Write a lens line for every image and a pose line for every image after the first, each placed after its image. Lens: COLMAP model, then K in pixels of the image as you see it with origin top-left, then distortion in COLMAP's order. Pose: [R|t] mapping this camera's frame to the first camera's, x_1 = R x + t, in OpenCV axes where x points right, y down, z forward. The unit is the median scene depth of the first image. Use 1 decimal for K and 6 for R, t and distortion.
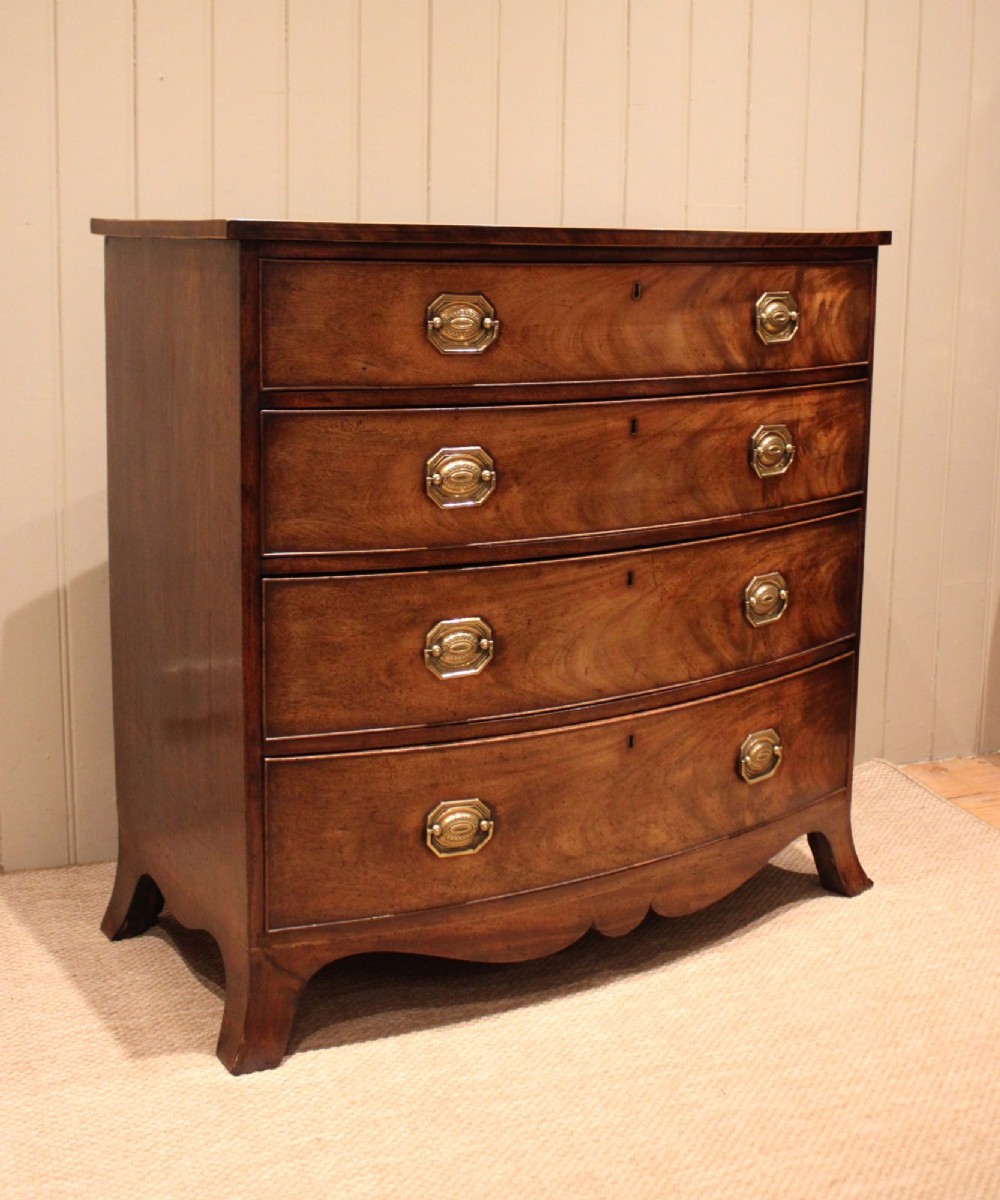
lens RADIAL K [[1633.0, 0, 534.2], [0, 1633.0, 546.7], [0, 0, 1]] dist [-0.130218, 0.000000]
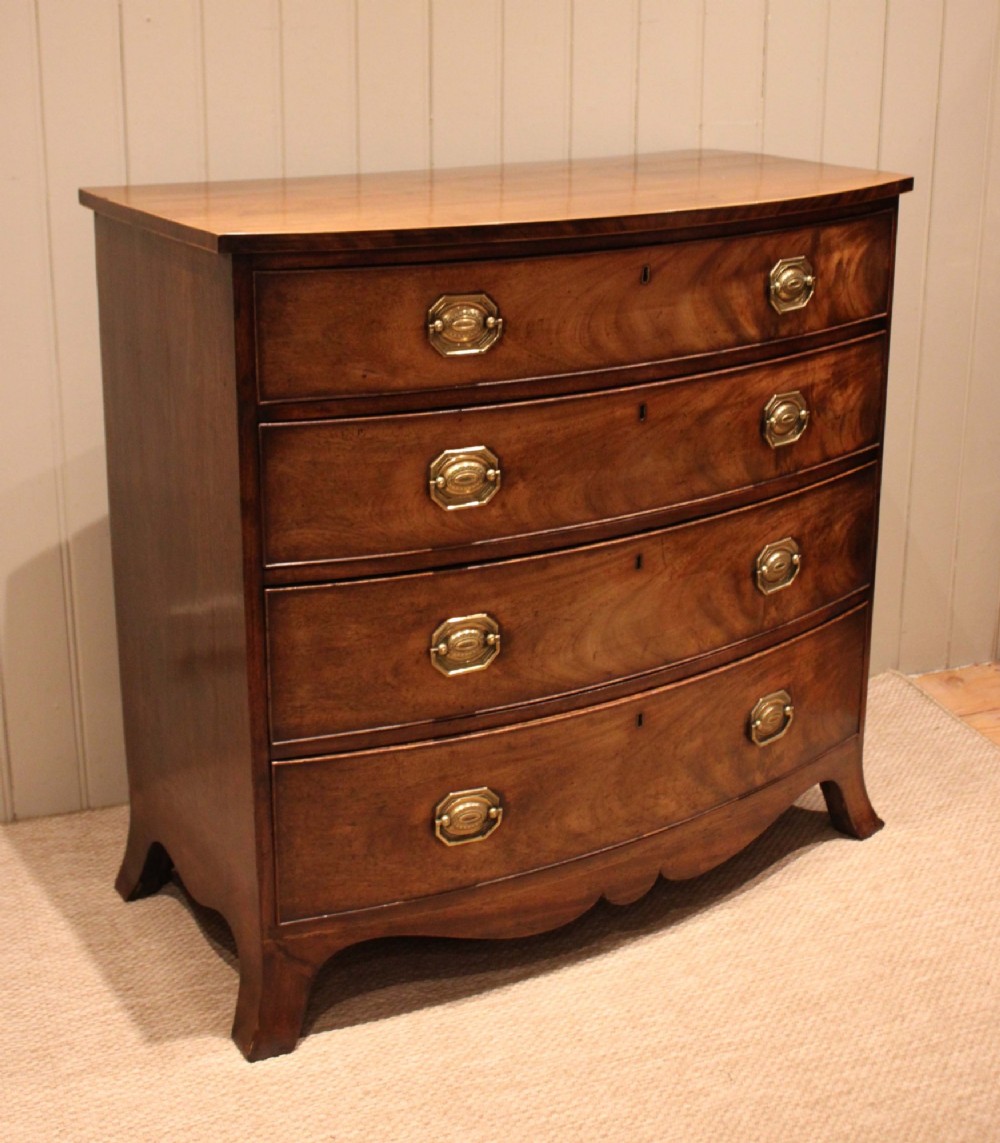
lens RADIAL K [[1660.4, 0, 536.9], [0, 1660.4, 491.1], [0, 0, 1]] dist [-0.111732, 0.000000]
pose [[0.999929, -0.005914, -0.010318, 0.007757], [0.006988, 0.994187, 0.107437, -0.132314], [0.009623, -0.107502, 0.994158, 0.008636]]
